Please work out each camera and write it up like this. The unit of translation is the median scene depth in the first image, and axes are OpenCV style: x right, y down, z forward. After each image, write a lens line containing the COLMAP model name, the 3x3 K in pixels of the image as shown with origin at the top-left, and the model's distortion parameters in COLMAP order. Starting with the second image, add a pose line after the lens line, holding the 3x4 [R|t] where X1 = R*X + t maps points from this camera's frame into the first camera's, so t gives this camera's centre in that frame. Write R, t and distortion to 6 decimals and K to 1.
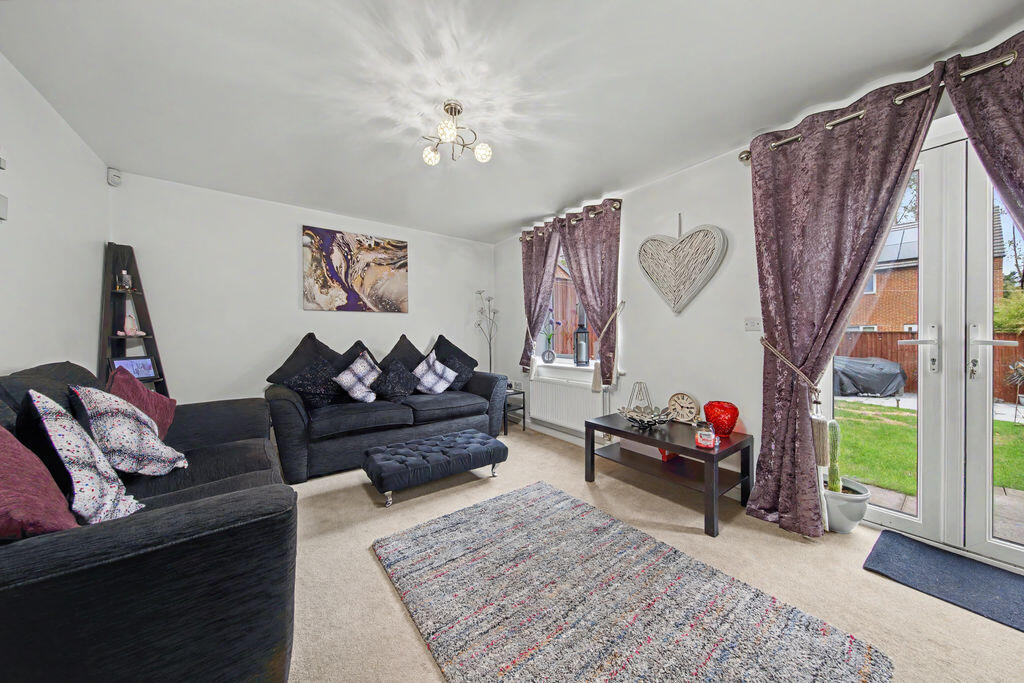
lens RADIAL K [[340.4, 0, 515.7], [0, 340.4, 337.0], [0, 0, 1]] dist [0.000387, 0.000038]
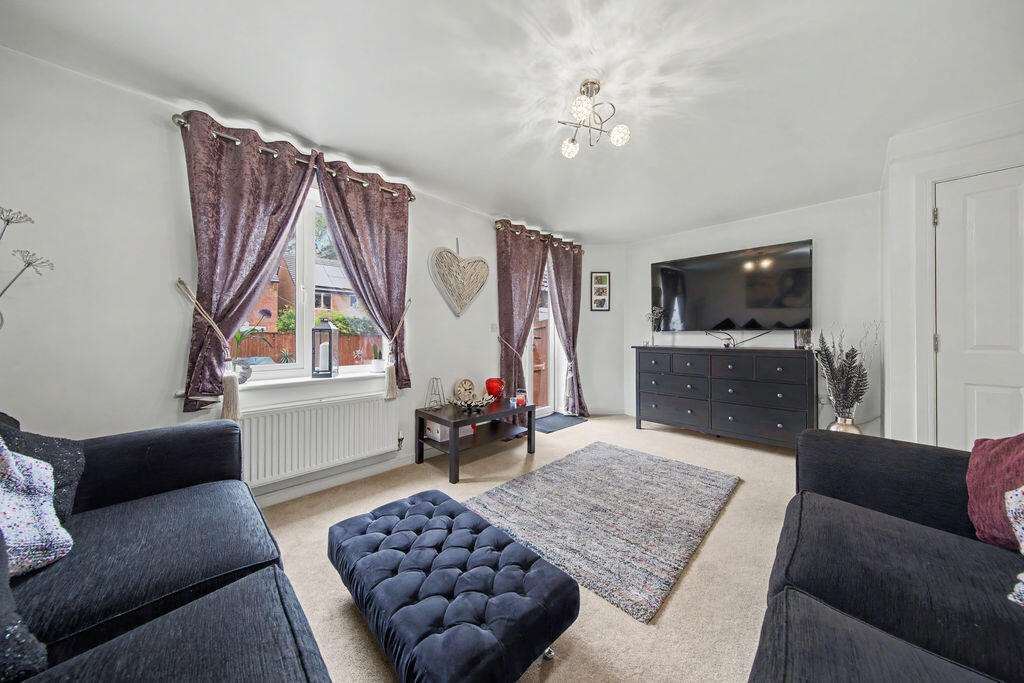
lens RADIAL K [[327.6, 0, 517.8], [0, 327.6, 335.3], [0, 0, 1]] dist [0.000236, 0.000016]
pose [[-0.156542, 0.008437, 0.987635, -0.781375], [0.007757, 0.999943, -0.007313, 0.008257], [-0.987641, 0.006516, -0.156598, 1.013519]]
